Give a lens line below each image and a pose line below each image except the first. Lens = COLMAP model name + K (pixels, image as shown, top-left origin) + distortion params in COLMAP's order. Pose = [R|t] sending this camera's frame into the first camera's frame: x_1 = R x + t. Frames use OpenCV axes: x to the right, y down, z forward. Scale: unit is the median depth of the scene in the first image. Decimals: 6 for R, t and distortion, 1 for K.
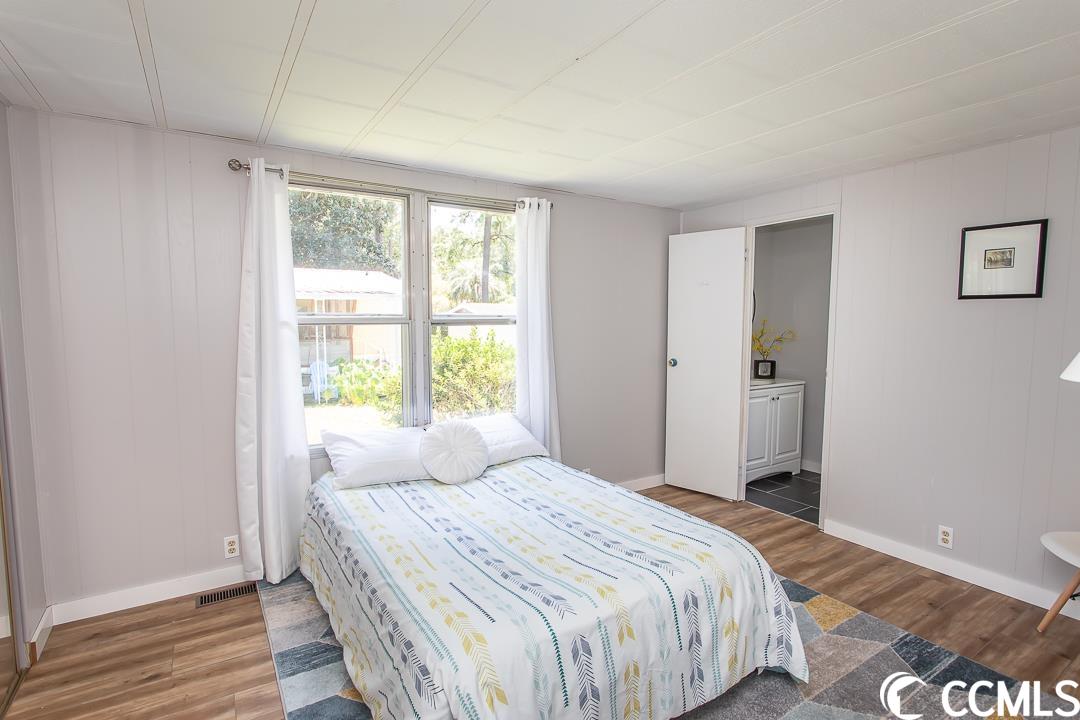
lens RADIAL K [[522.9, 0, 536.9], [0, 522.9, 358.1], [0, 0, 1]] dist [-0.016202, 0.008601]
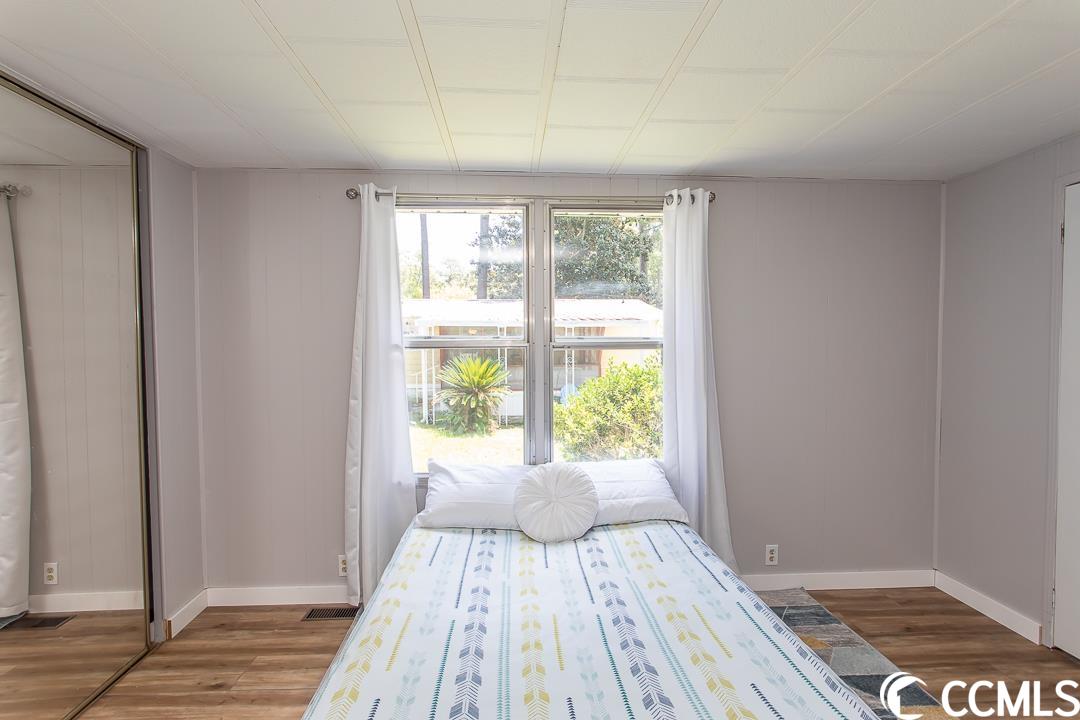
lens RADIAL K [[516.9, 0, 538.6], [0, 516.9, 358.4], [0, 0, 1]] dist [-0.016131, 0.008262]
pose [[0.873948, 0.009016, -0.485936, 0.223414], [-0.033716, 0.998544, -0.042111, -0.012106], [0.484849, 0.053187, 0.872979, 0.274304]]
